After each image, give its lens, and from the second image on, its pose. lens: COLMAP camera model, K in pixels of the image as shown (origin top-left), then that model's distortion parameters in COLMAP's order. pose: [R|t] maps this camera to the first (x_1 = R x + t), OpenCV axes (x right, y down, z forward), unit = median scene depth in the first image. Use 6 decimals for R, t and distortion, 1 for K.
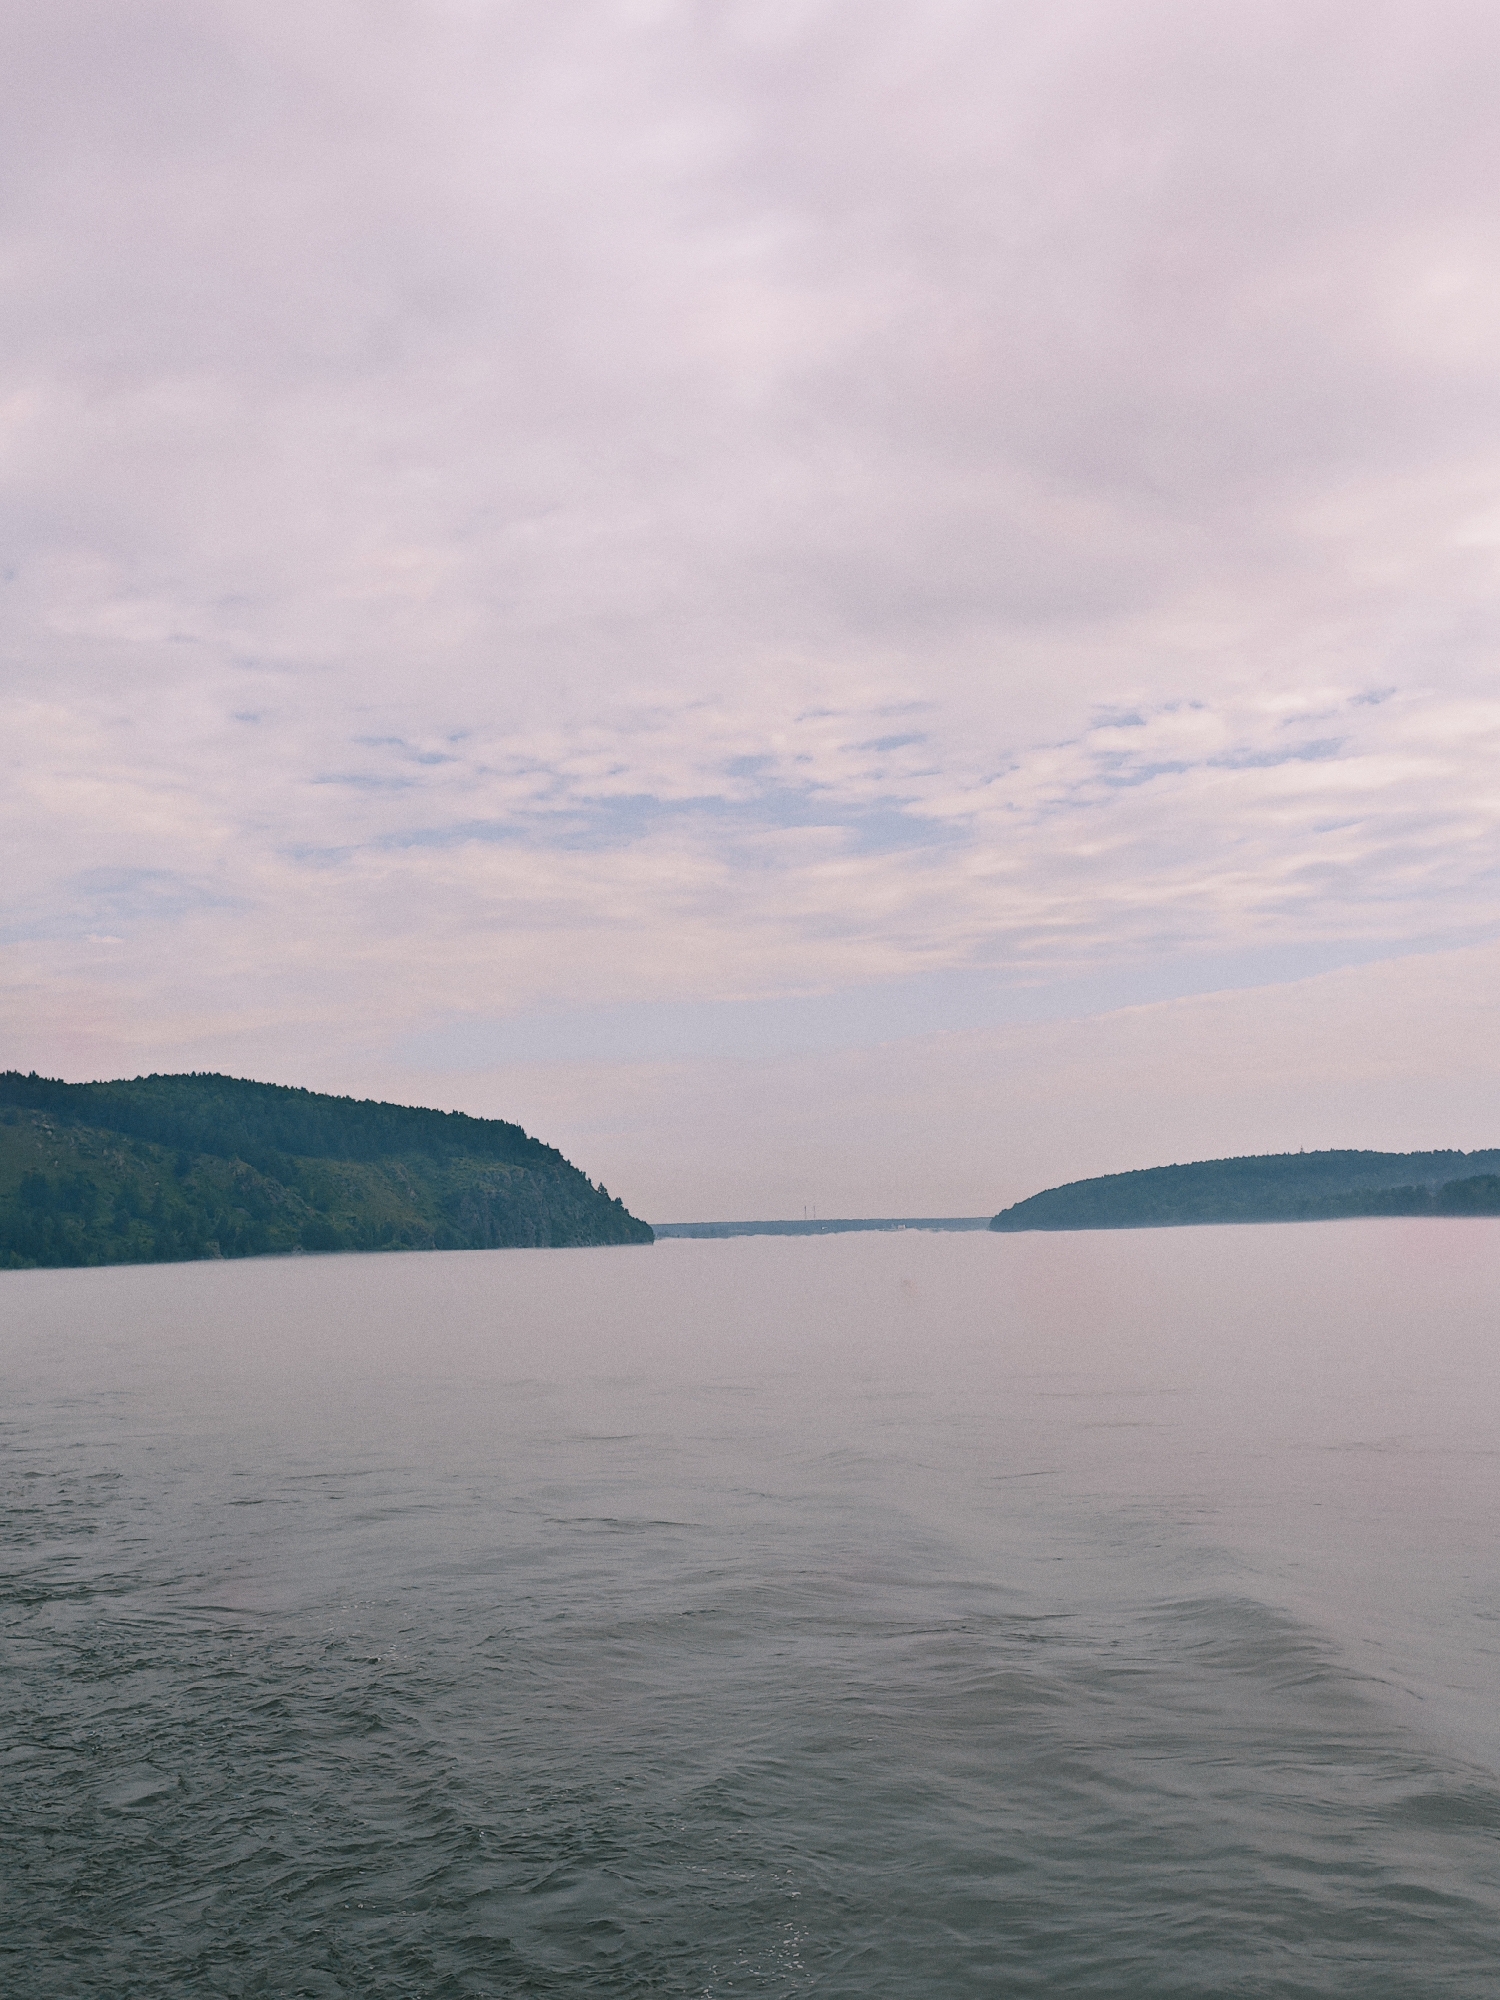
lens RADIAL K [[2043.7, 0, 748.4], [0, 2043.7, 999.8], [0, 0, 1]] dist [-0.007754, 0.000000]
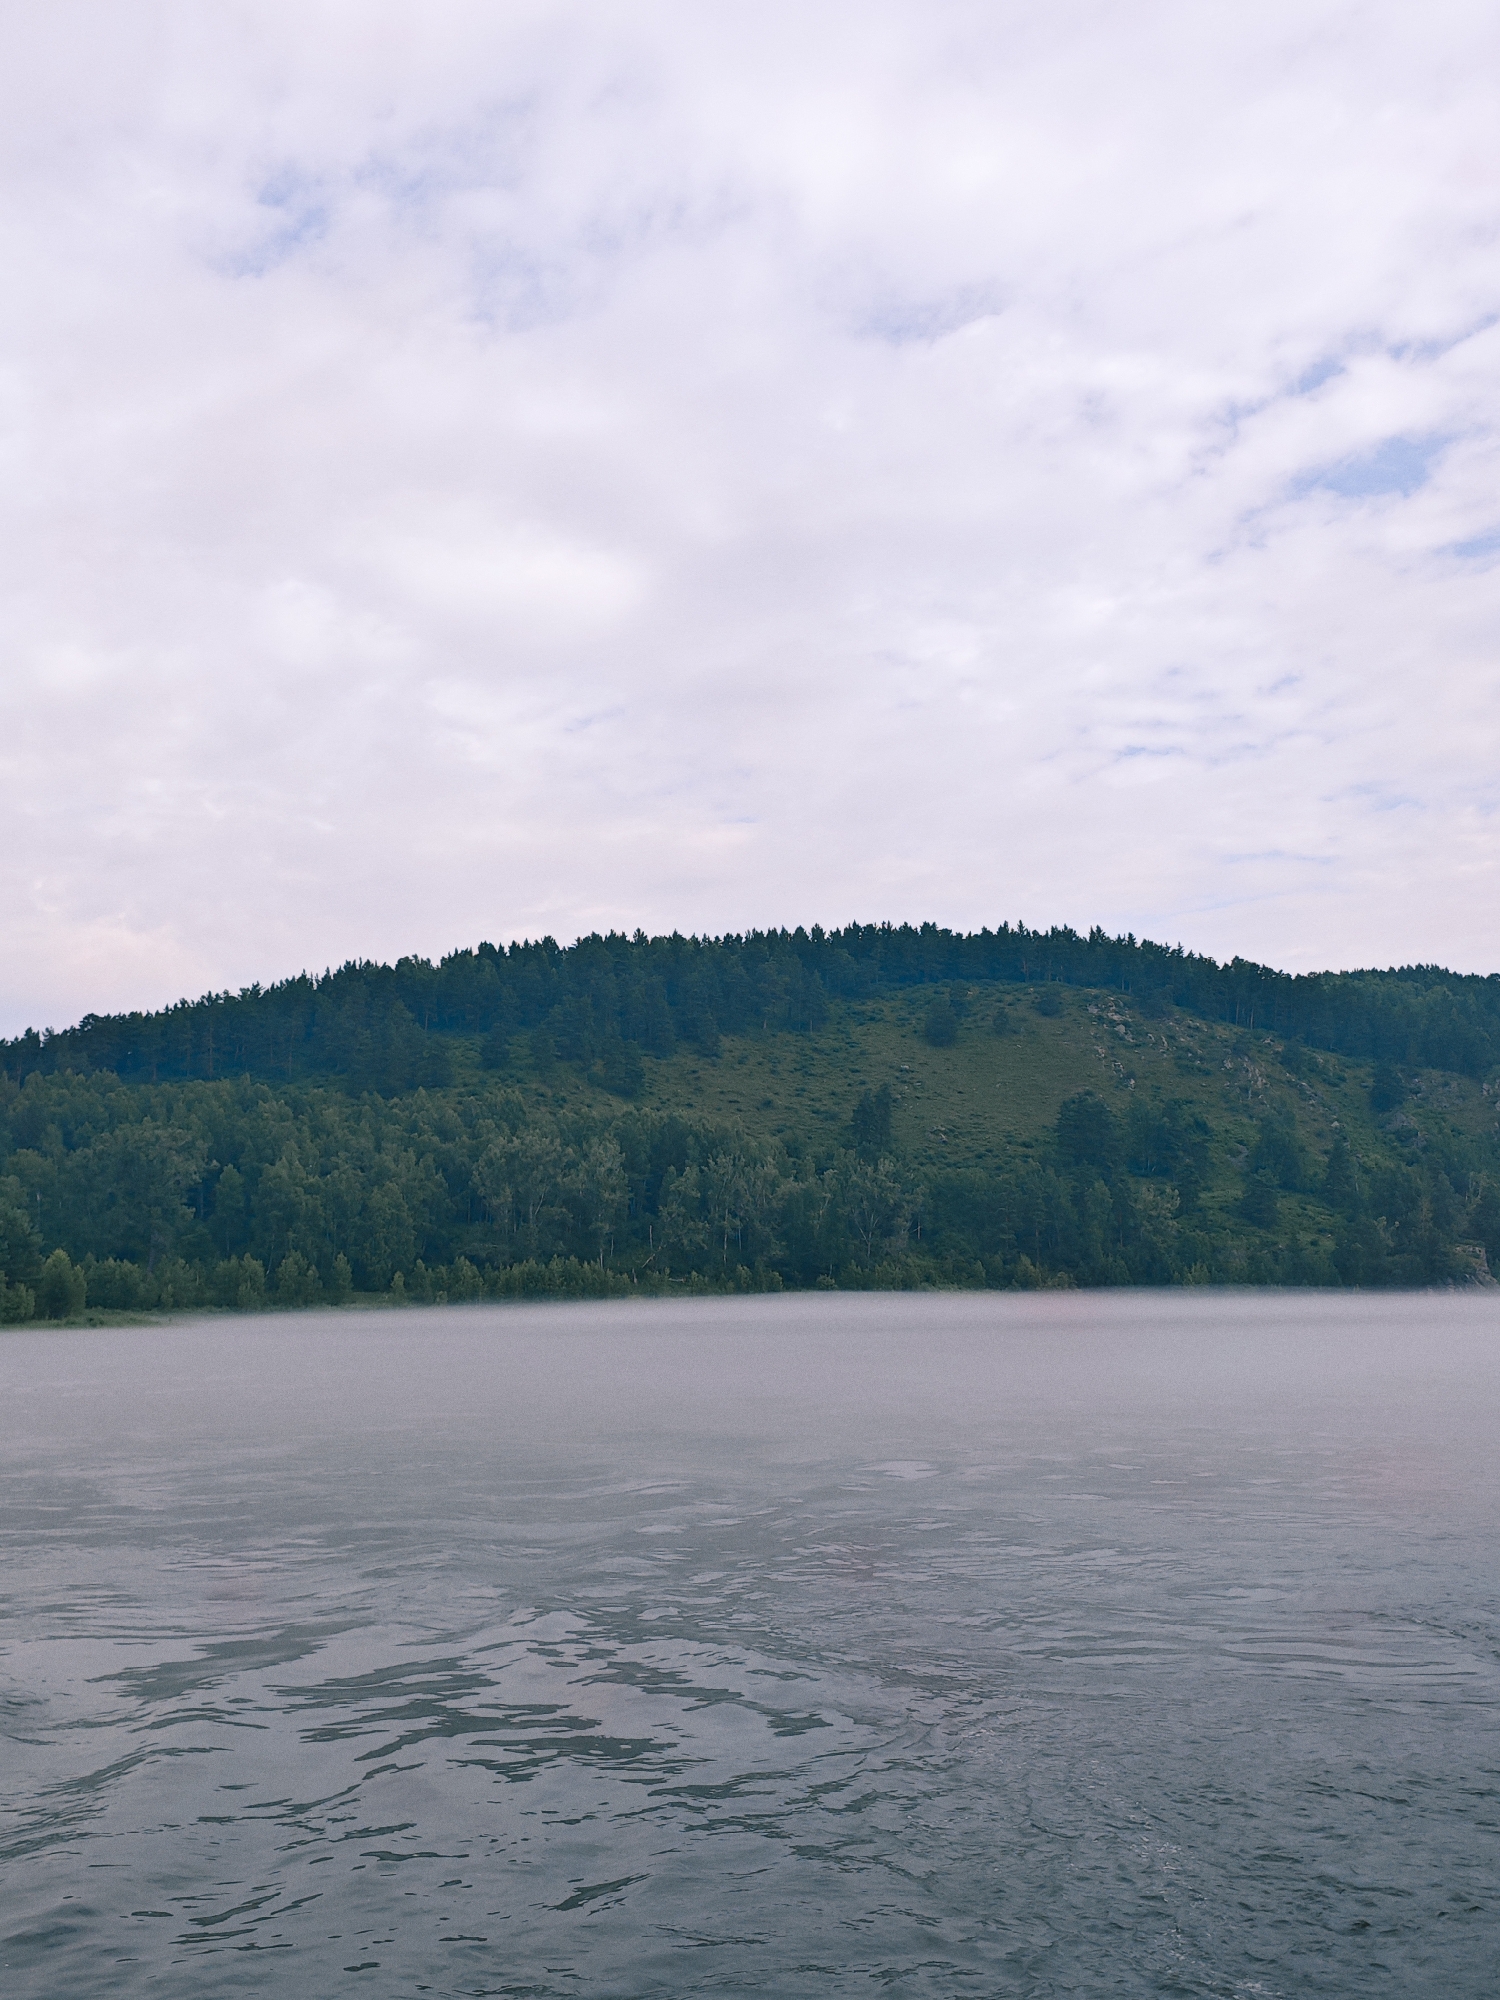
lens RADIAL K [[2043.7, 0, 748.5], [0, 2043.7, 1003.1], [0, 0, 1]] dist [-0.007754, 0.000000]
pose [[0.848589, -0.039635, -0.527565, -0.157869], [0.031703, 0.999207, -0.024073, 0.070993], [0.528101, 0.003703, 0.849173, 0.538966]]
